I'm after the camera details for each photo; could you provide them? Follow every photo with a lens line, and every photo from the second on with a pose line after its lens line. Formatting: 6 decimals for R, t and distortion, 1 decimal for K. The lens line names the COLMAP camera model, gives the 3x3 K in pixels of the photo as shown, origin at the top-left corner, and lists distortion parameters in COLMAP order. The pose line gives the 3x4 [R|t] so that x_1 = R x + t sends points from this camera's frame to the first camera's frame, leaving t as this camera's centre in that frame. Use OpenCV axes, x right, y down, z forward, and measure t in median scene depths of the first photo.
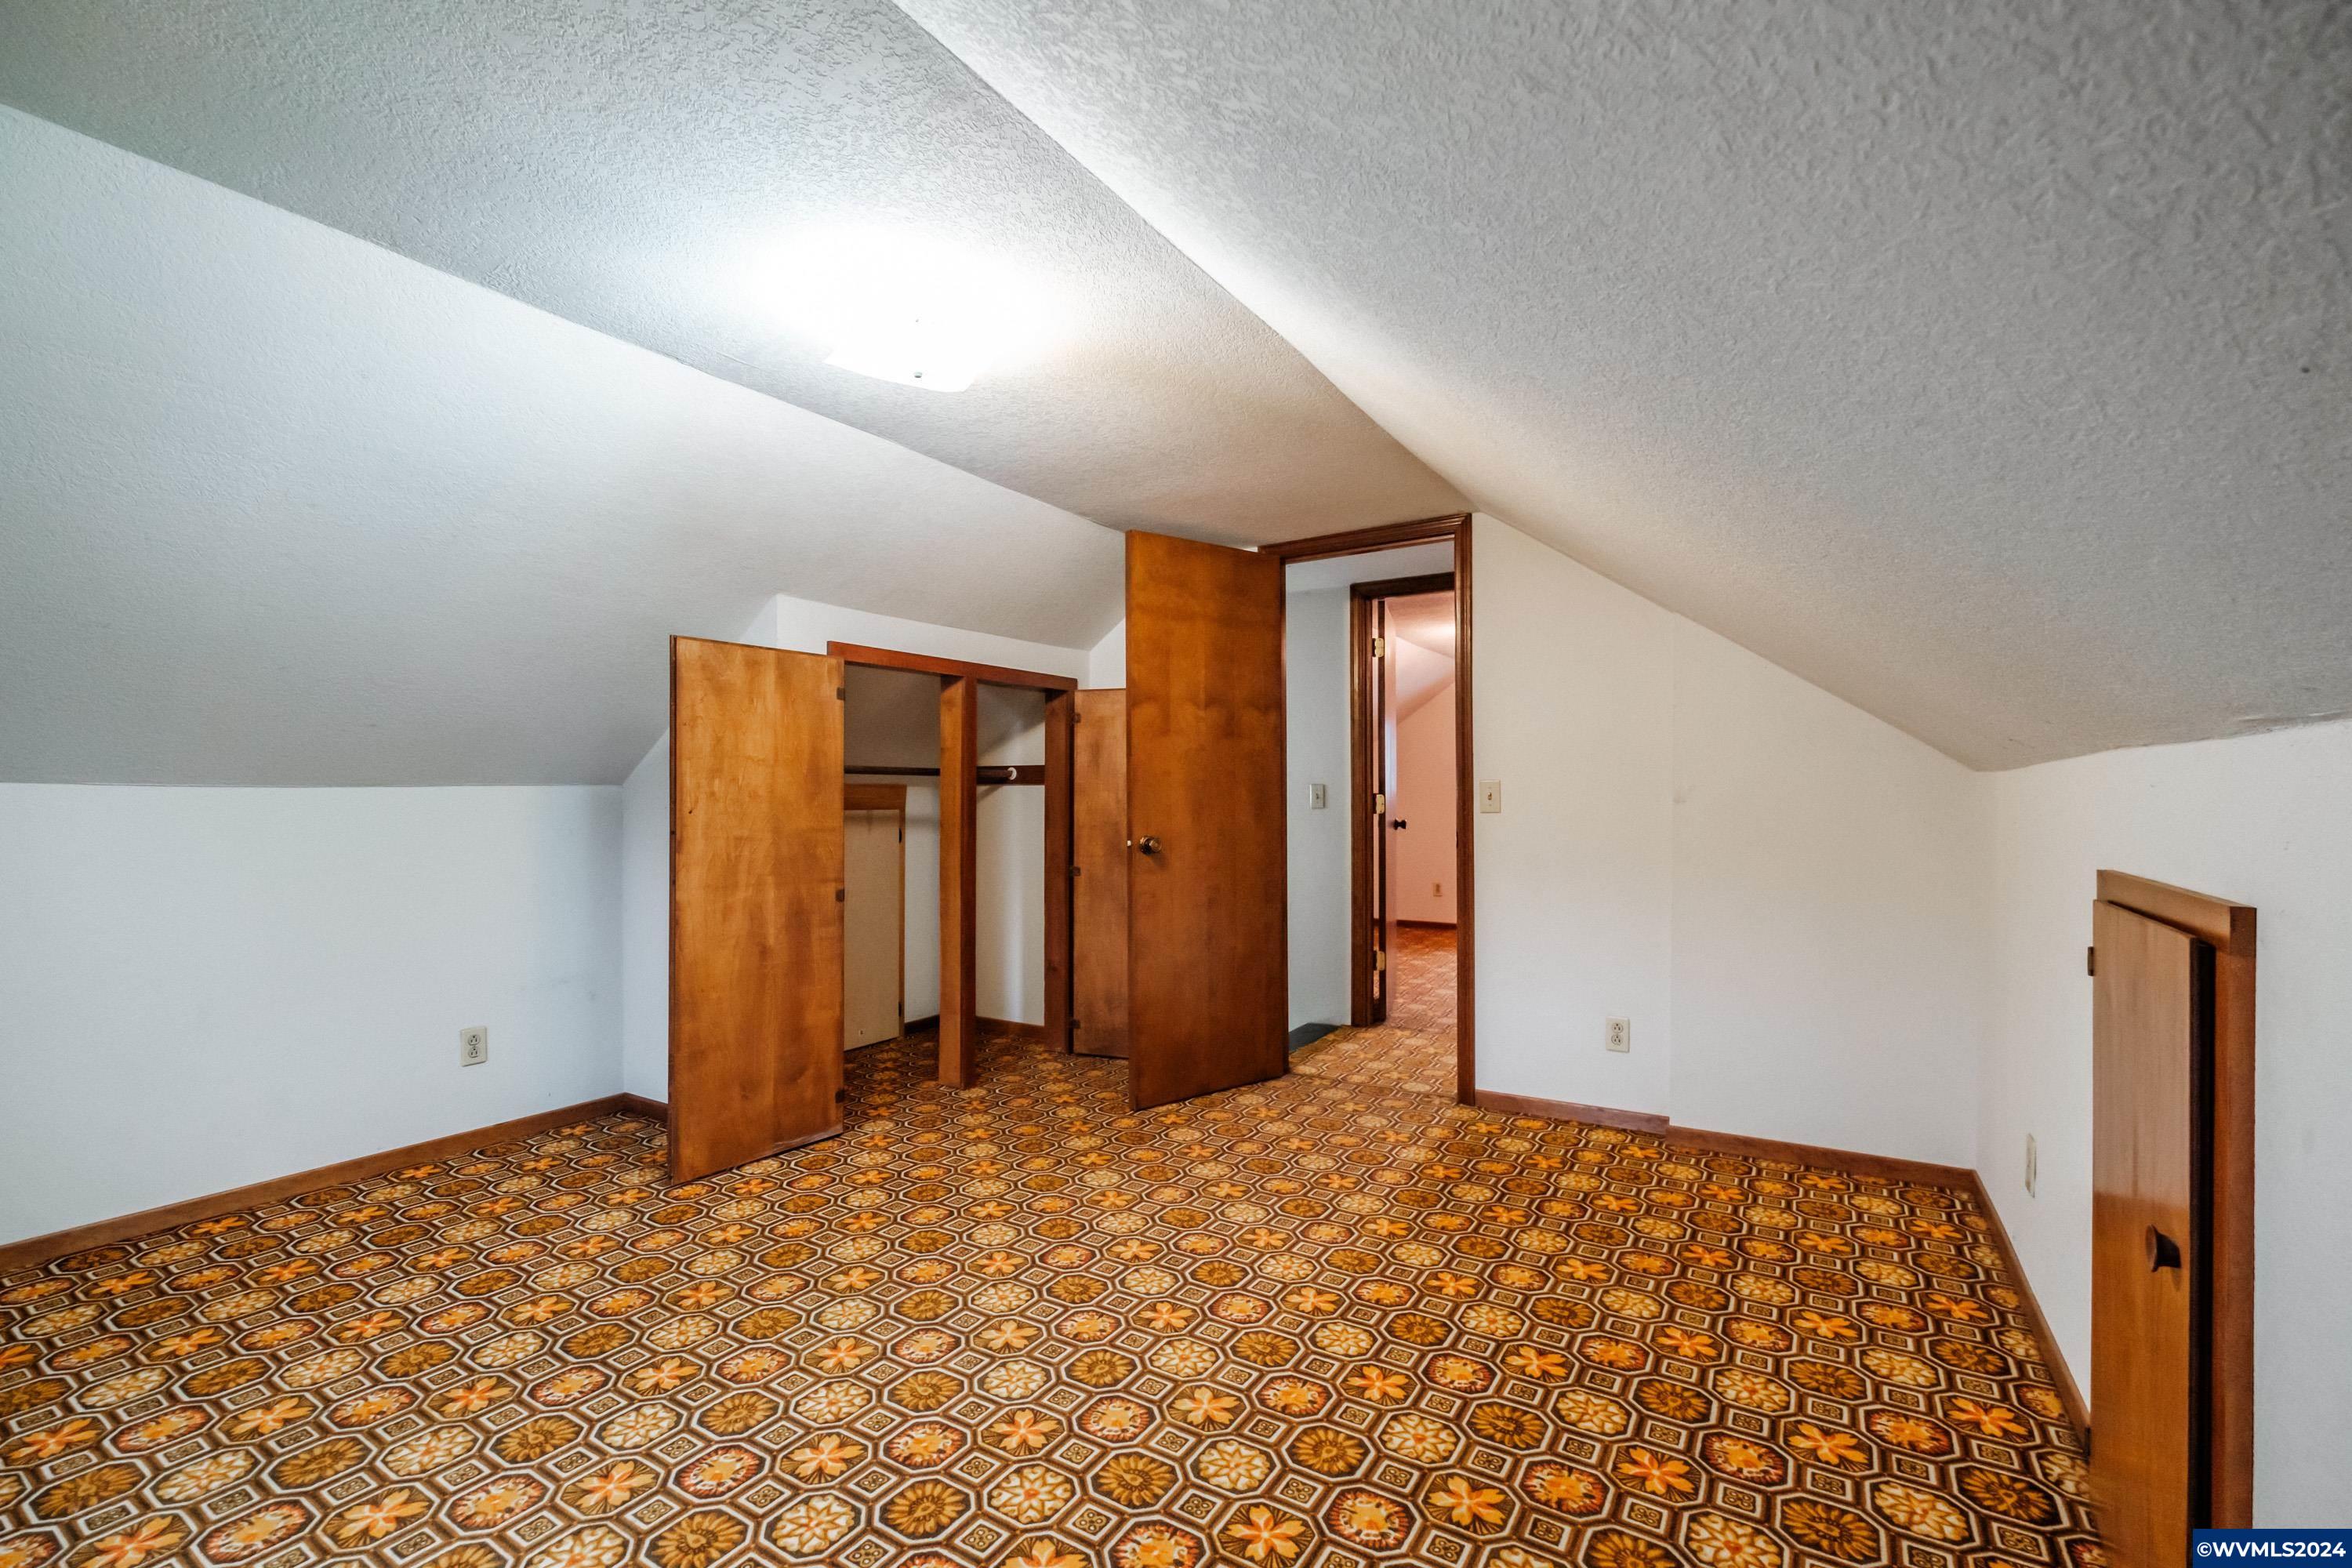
lens RADIAL K [[1030.3, 0, 1168.7], [0, 1030.3, 792.2], [0, 0, 1]] dist [-0.000188, -0.000209]
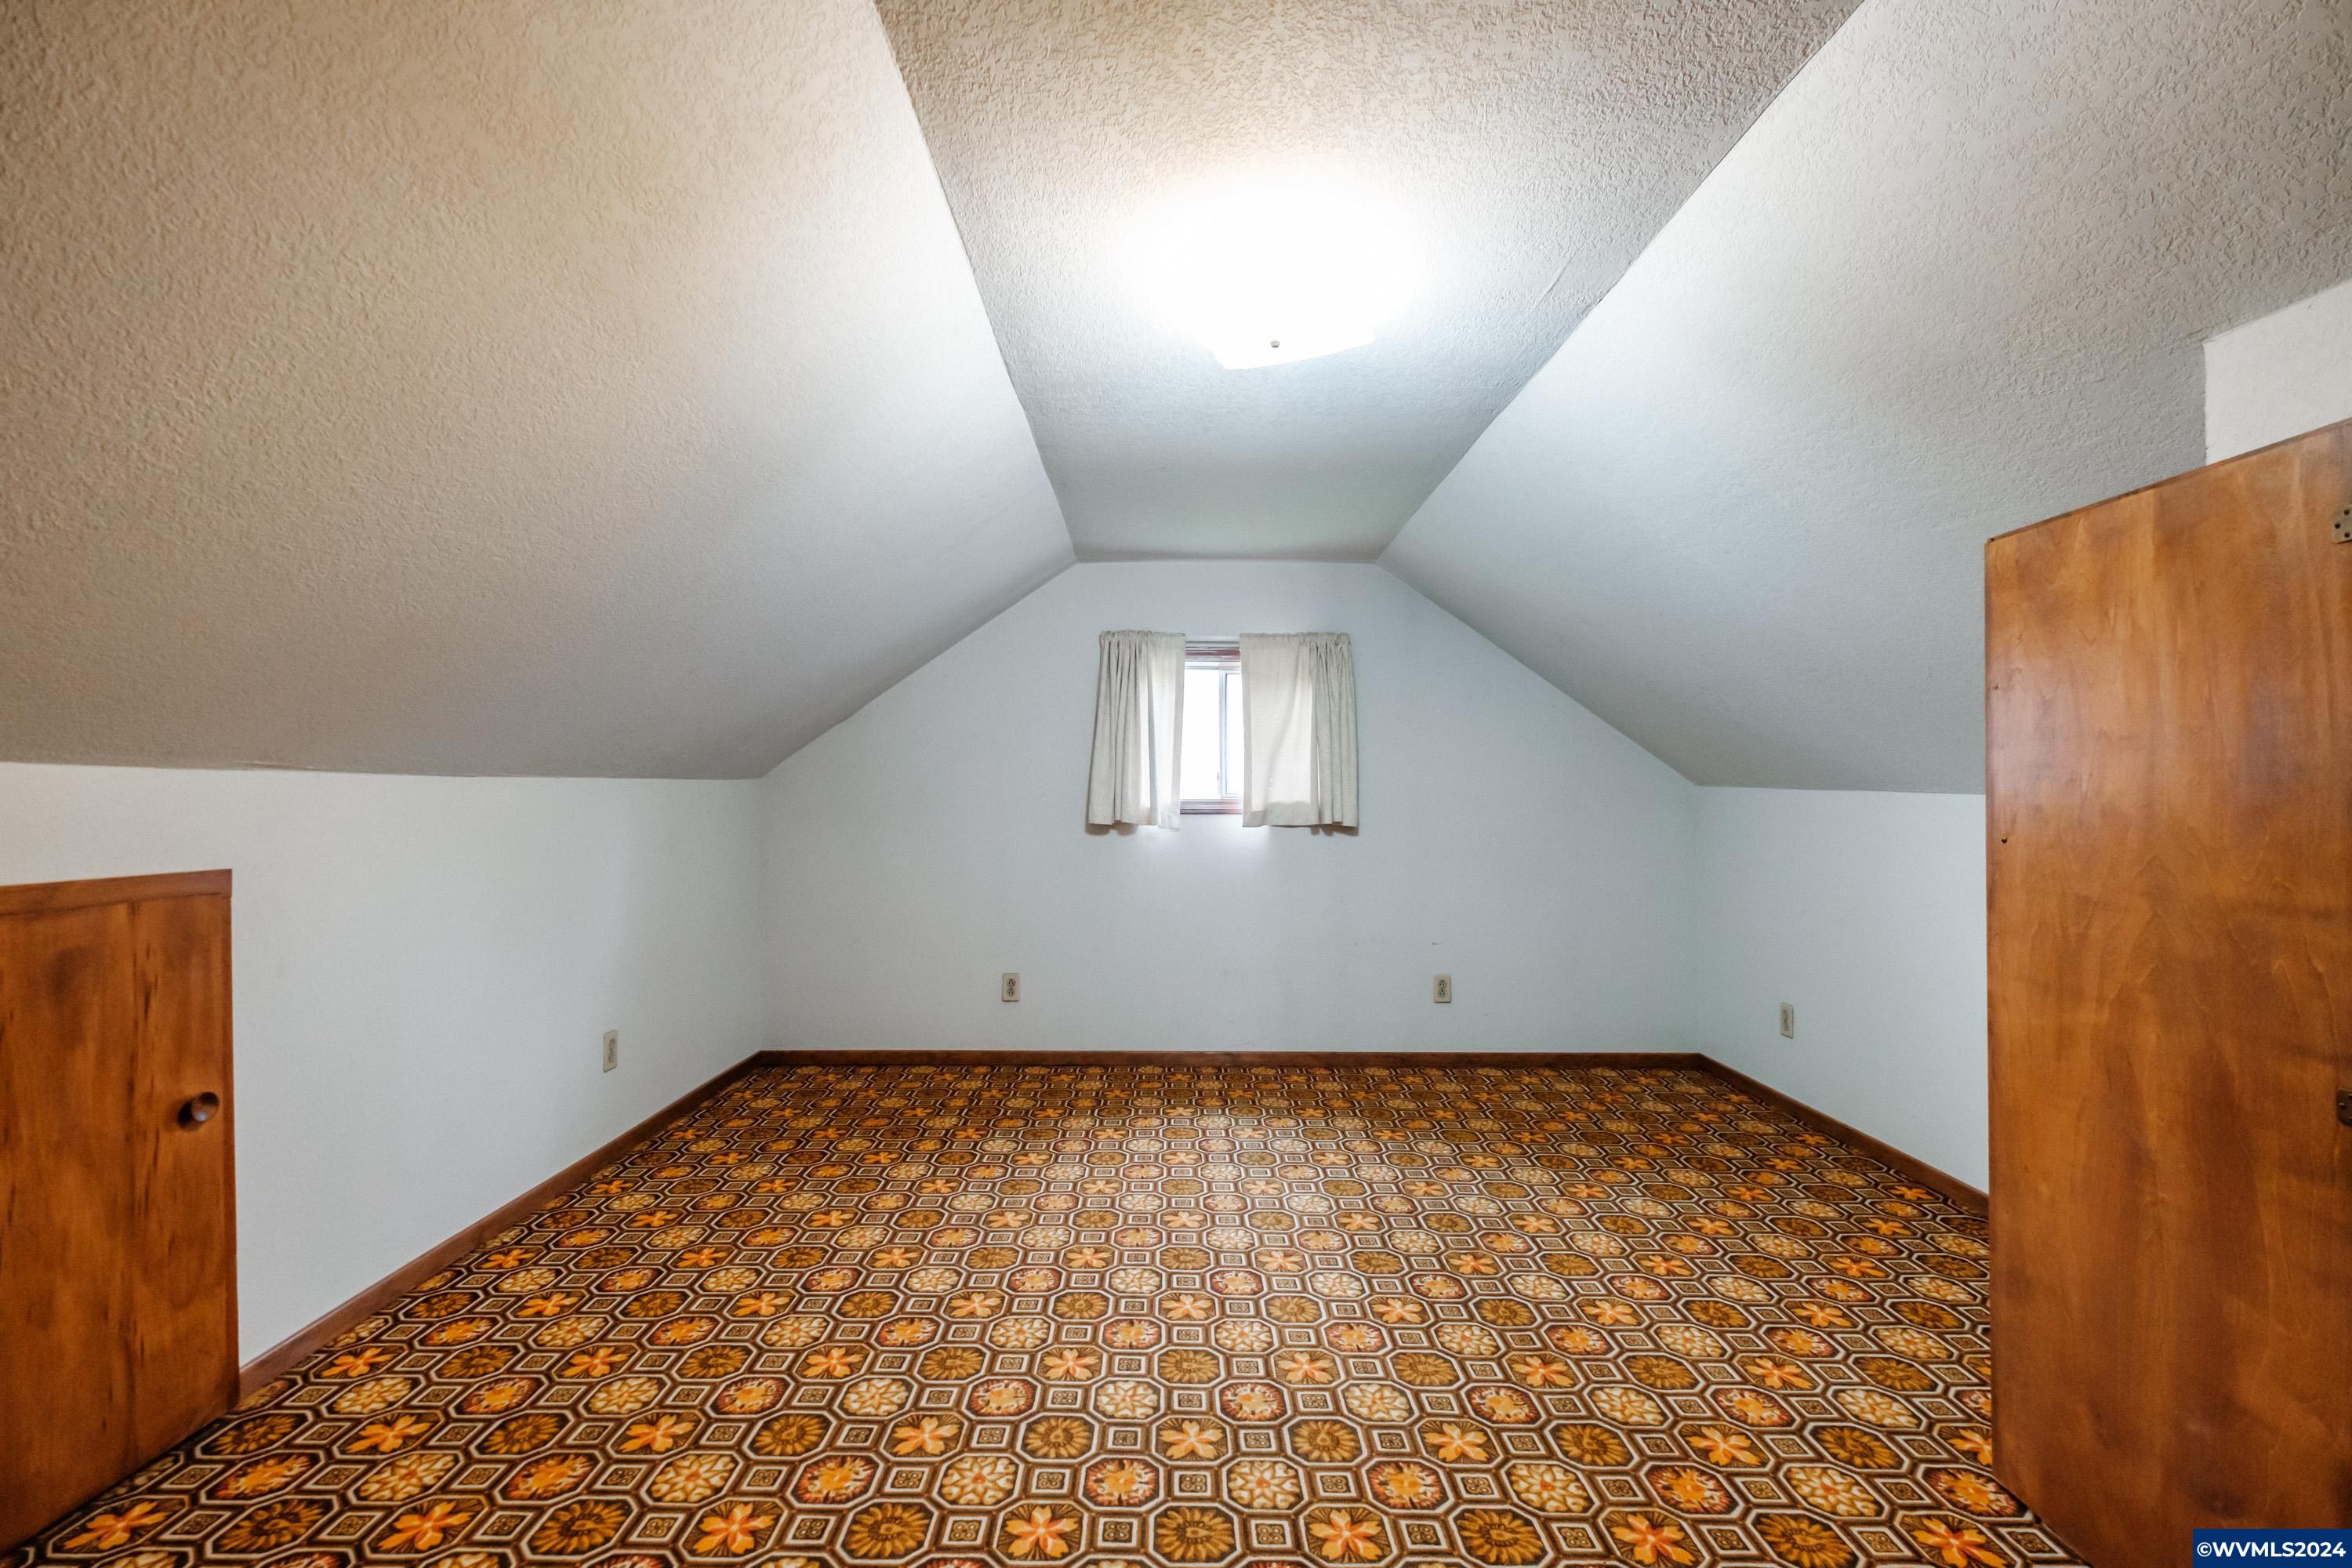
lens RADIAL K [[1030.3, 0, 1161.8], [0, 1030.3, 785.9], [0, 0, 1]] dist [-0.000188, -0.000209]
pose [[-0.850864, -0.005011, -0.525363, 0.317651], [0.000312, 0.999950, -0.010043, -0.007143], [0.525387, -0.008709, -0.850819, 1.719898]]
